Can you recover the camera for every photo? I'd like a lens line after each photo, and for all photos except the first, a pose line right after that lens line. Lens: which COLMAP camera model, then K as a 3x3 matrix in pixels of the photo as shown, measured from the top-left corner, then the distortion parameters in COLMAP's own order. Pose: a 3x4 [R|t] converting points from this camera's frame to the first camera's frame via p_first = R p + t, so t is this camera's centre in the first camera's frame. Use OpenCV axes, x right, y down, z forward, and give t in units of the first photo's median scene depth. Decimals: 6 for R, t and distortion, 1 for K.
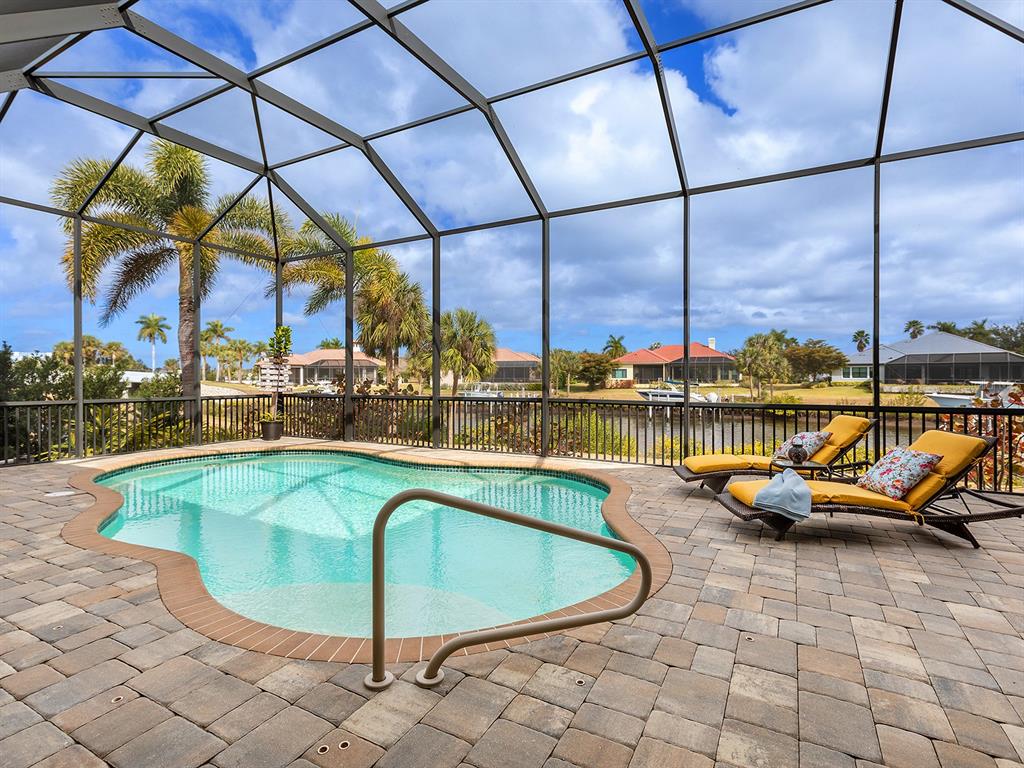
lens RADIAL K [[516.7, 0, 510.6], [0, 516.7, 378.8], [0, 0, 1]] dist [-0.005072, 0.002159]
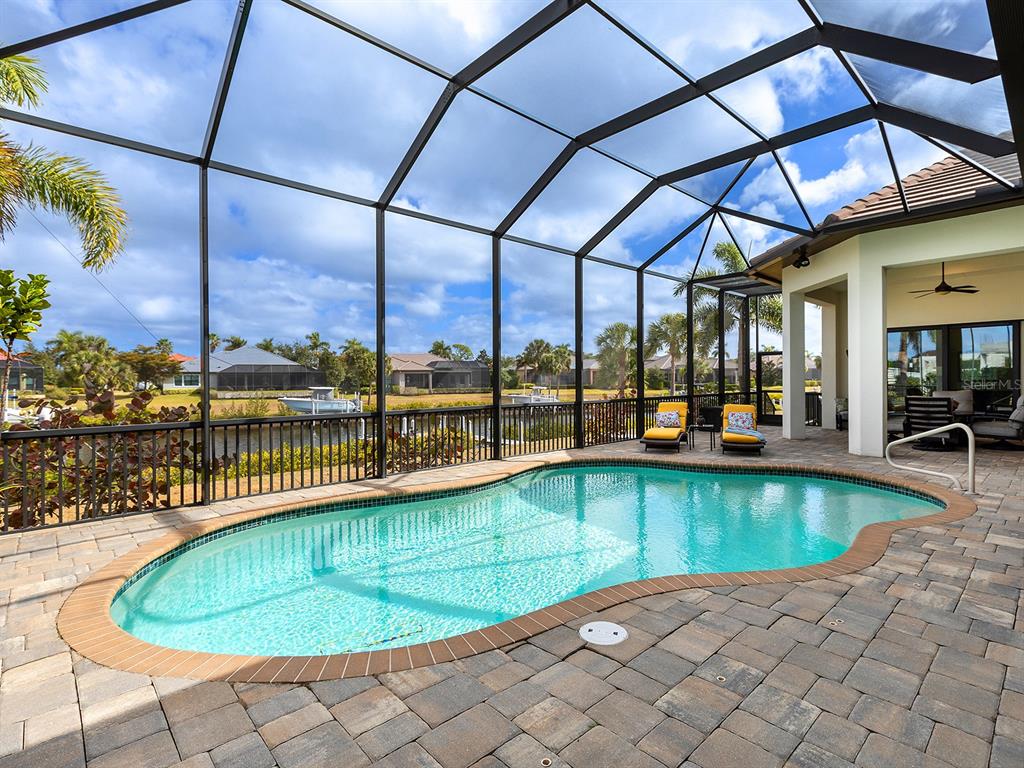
lens RADIAL K [[516.7, 0, 512.7], [0, 516.7, 381.1], [0, 0, 1]] dist [-0.005072, 0.002159]
pose [[0.314465, -0.004671, 0.949258, -0.101448], [0.014814, 0.999890, 0.000013, -0.001196], [-0.949154, 0.014058, 0.314500, 0.068771]]
